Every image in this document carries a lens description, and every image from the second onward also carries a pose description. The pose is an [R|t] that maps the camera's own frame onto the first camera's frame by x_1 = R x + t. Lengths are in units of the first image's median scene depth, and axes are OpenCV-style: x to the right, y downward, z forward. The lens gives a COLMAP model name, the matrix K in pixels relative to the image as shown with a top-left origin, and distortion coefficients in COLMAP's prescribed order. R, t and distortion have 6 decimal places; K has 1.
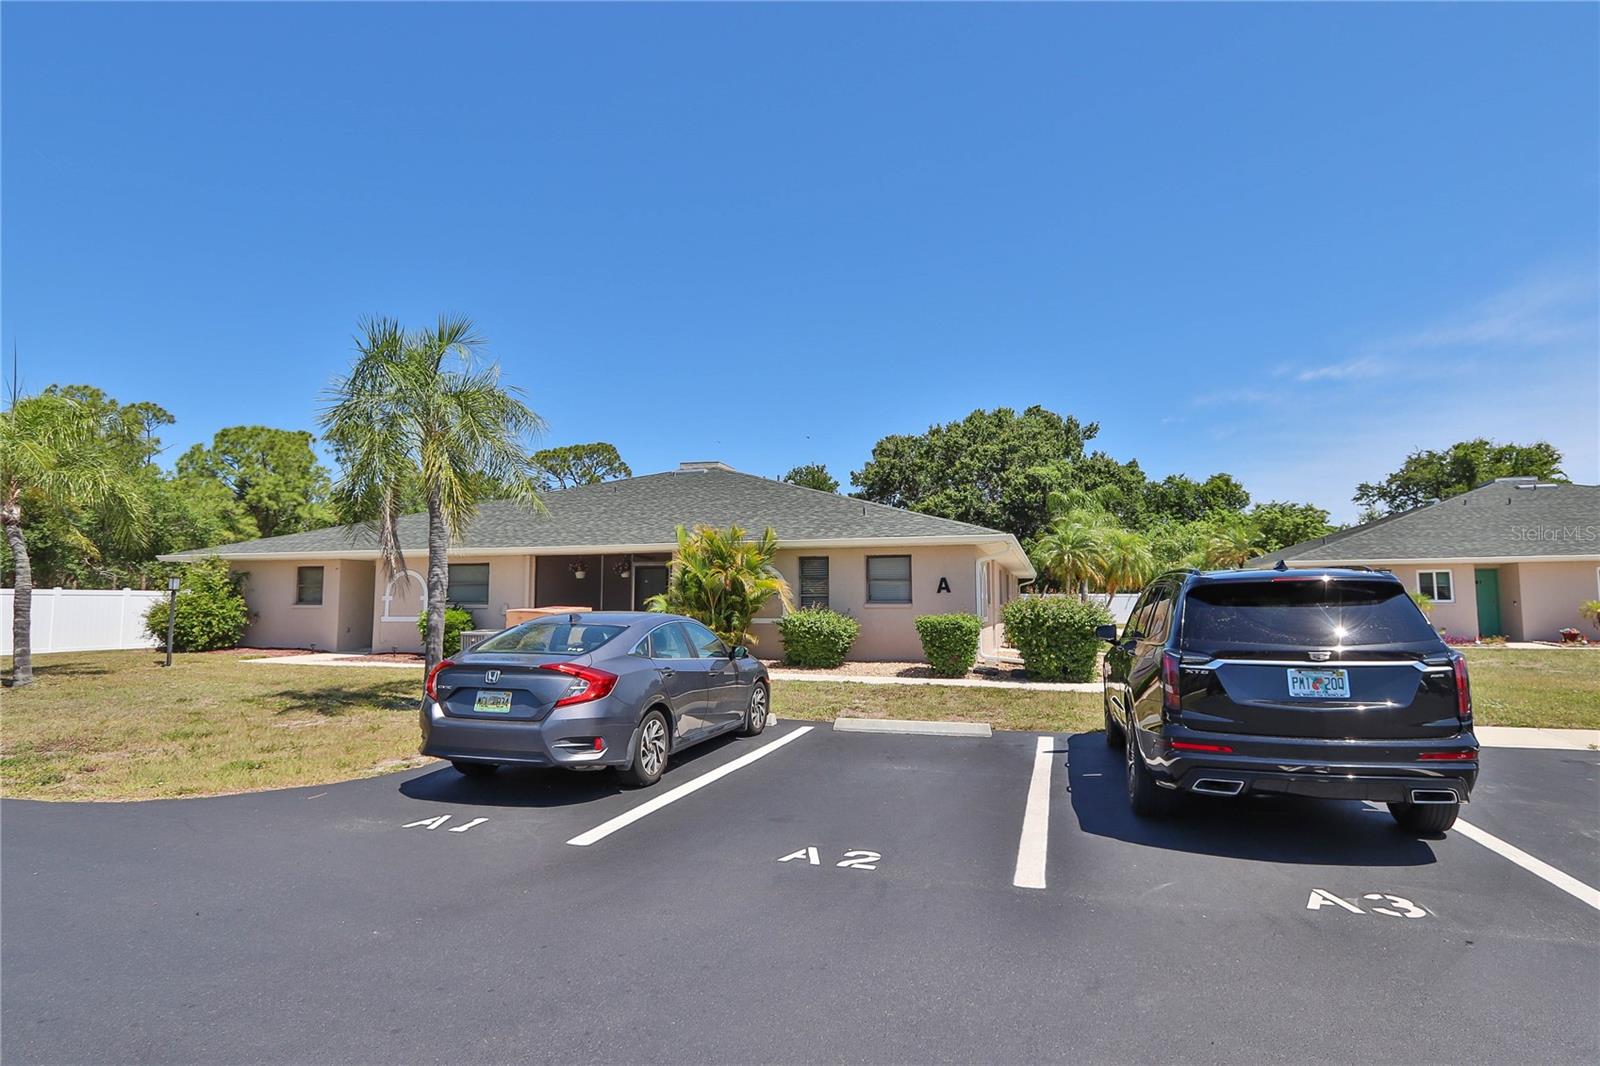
lens RADIAL K [[835.4, 0, 807.7], [0, 835.4, 518.9], [0, 0, 1]] dist [-0.016207, 0.001595]
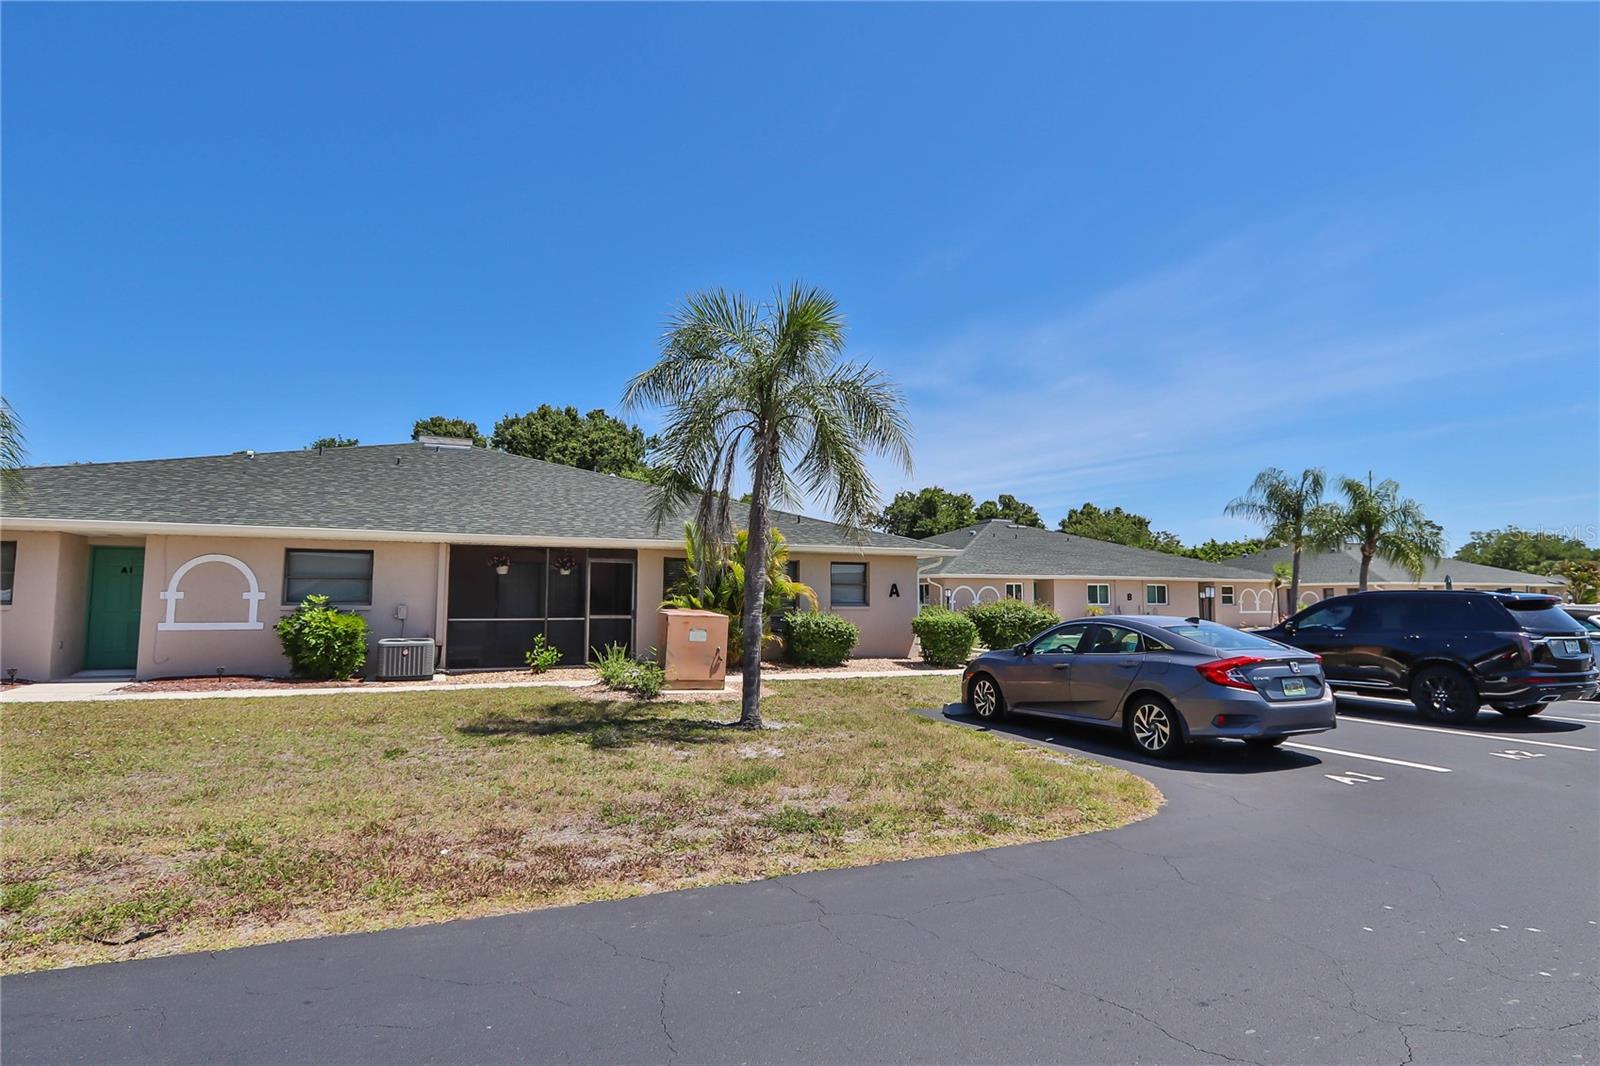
lens RADIAL K [[835.4, 0, 807.7], [0, 835.4, 518.9], [0, 0, 1]] dist [-0.016207, 0.001595]
pose [[0.752875, 0.069556, 0.654478, -0.584497], [-0.071219, 0.997171, -0.024050, 0.014092], [-0.654299, -0.028505, 0.755698, 0.169892]]
